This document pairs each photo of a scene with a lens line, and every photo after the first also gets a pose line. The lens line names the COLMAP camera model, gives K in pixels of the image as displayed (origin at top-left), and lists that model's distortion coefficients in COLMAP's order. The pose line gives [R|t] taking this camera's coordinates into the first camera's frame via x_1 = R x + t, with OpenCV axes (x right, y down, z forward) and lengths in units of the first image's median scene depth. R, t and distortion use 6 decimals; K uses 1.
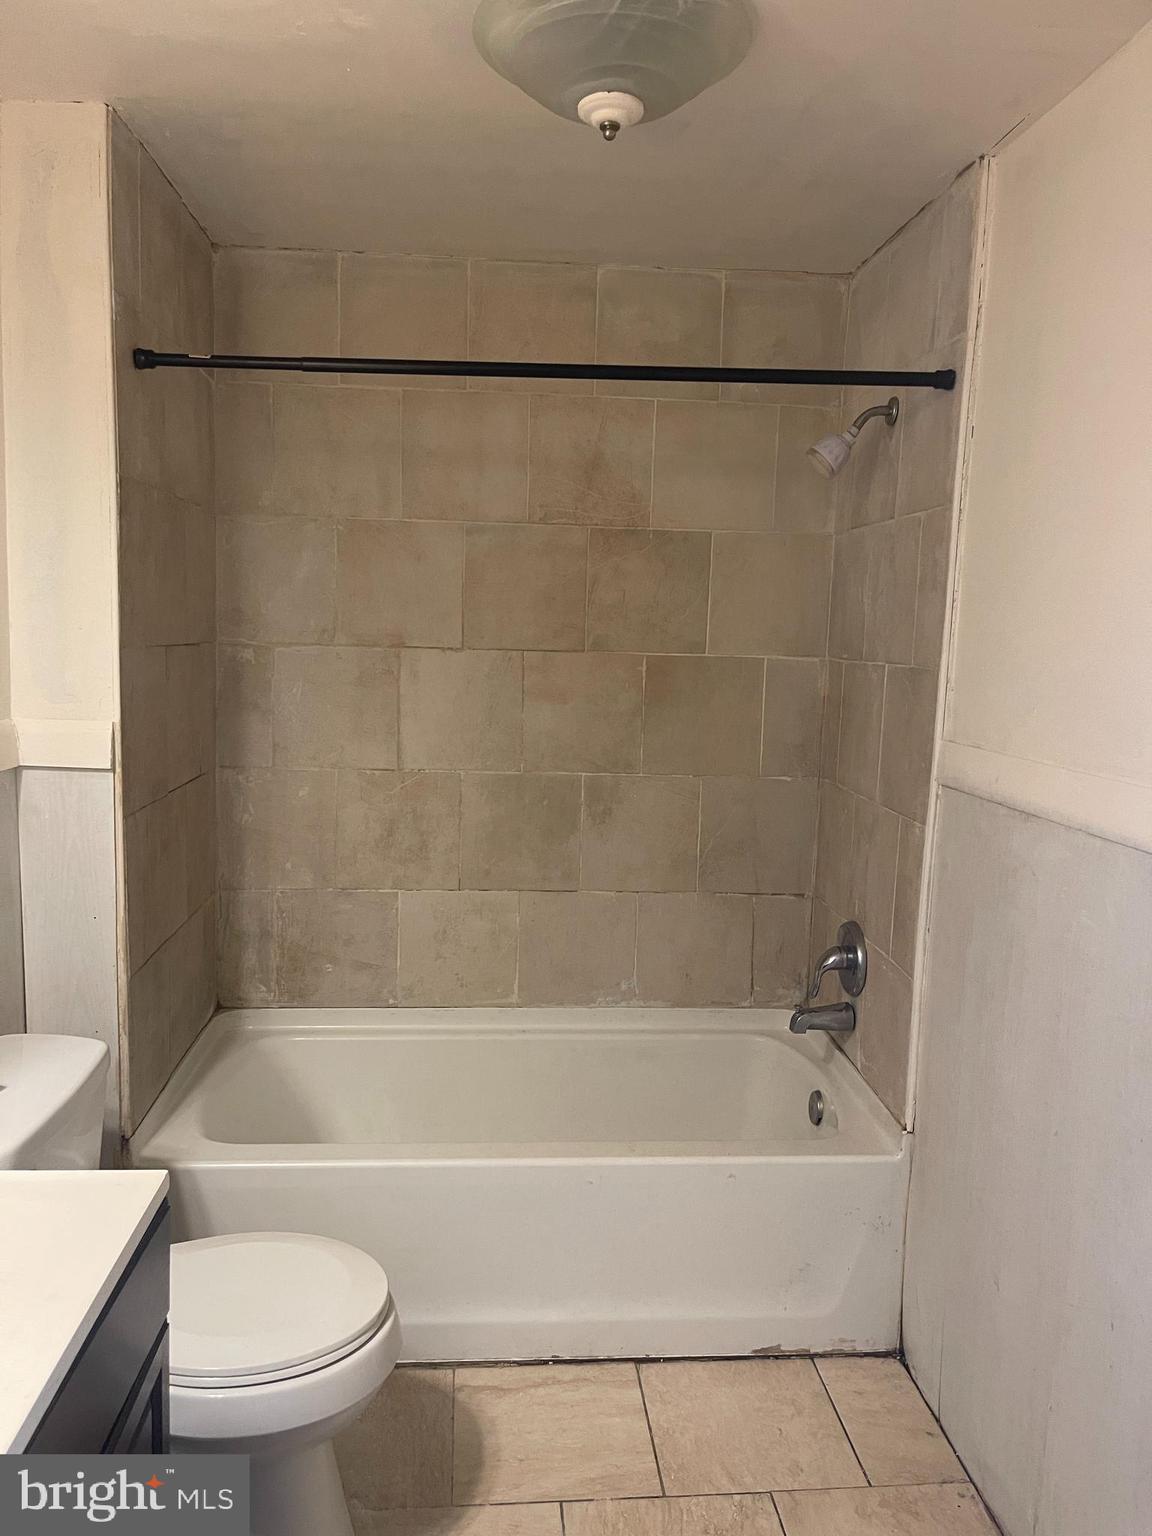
lens RADIAL K [[1150.8, 0, 570.0], [0, 1150.8, 764.2], [0, 0, 1]] dist [0.063128, -0.074644]
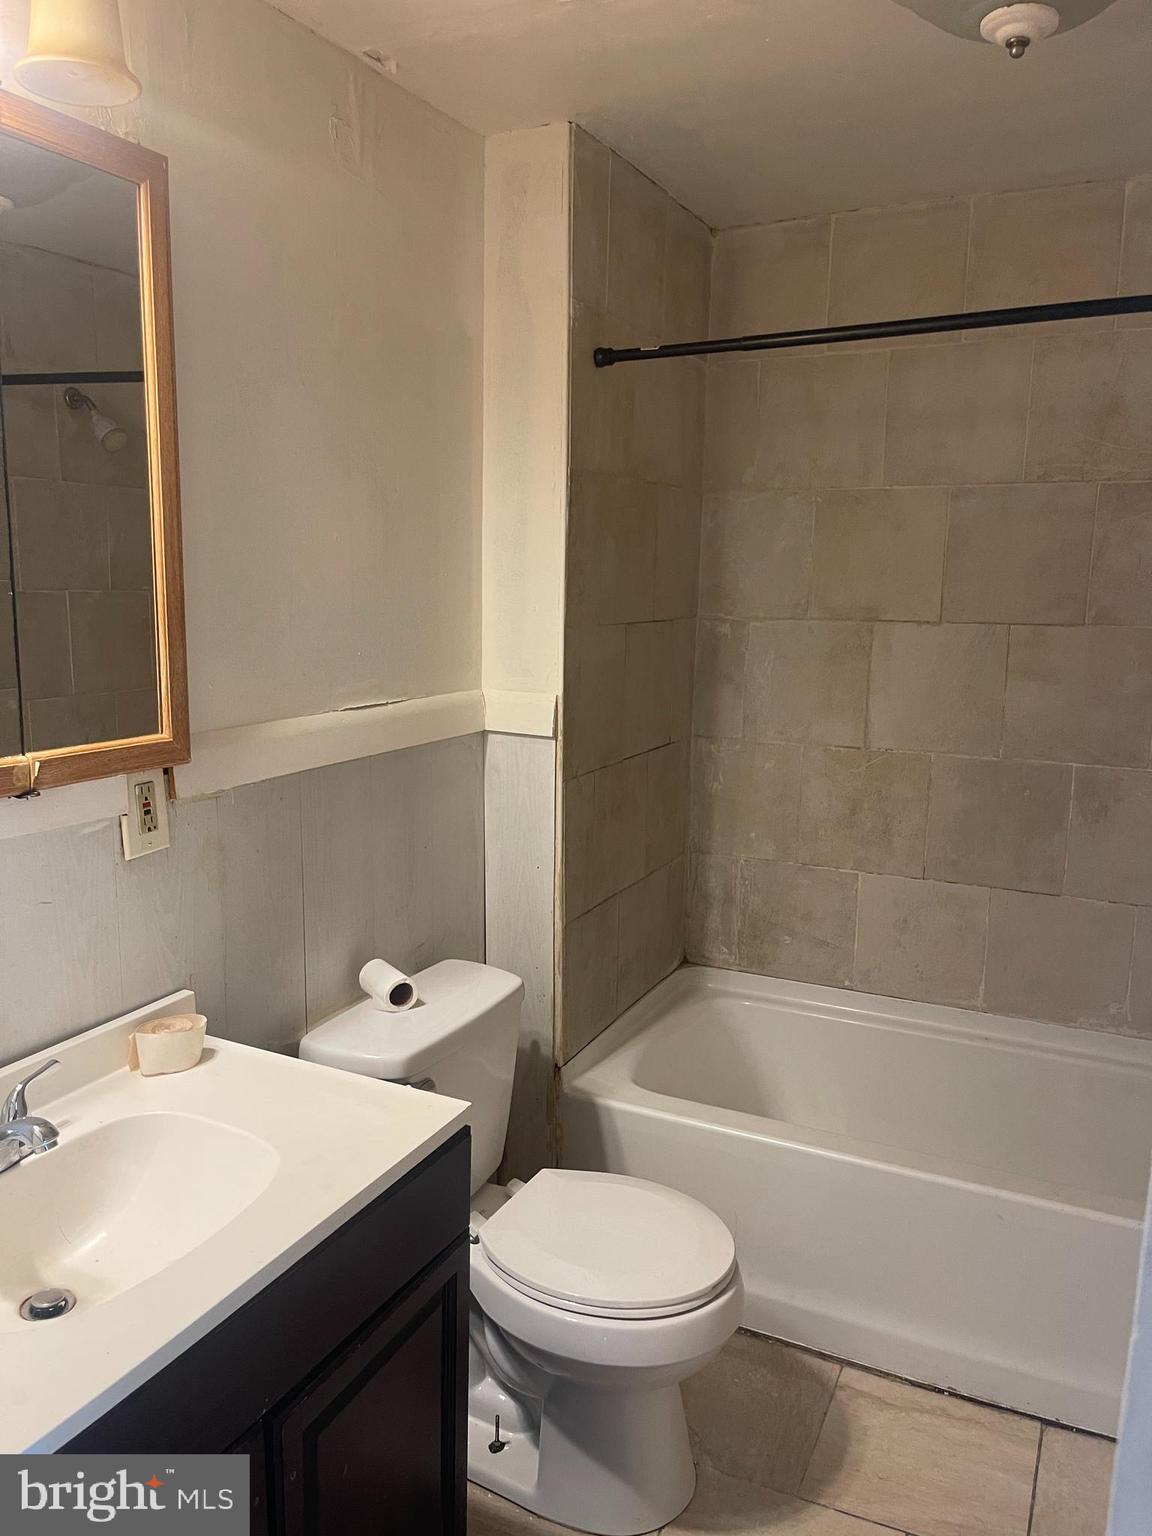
lens RADIAL K [[1150.8, 0, 570.0], [0, 1150.8, 764.2], [0, 0, 1]] dist [0.063128, -0.074644]
pose [[0.866833, 0.064748, -0.494376, 0.118464], [-0.047407, 0.997743, 0.047550, -0.016305], [0.496339, -0.017781, 0.867947, 0.034430]]
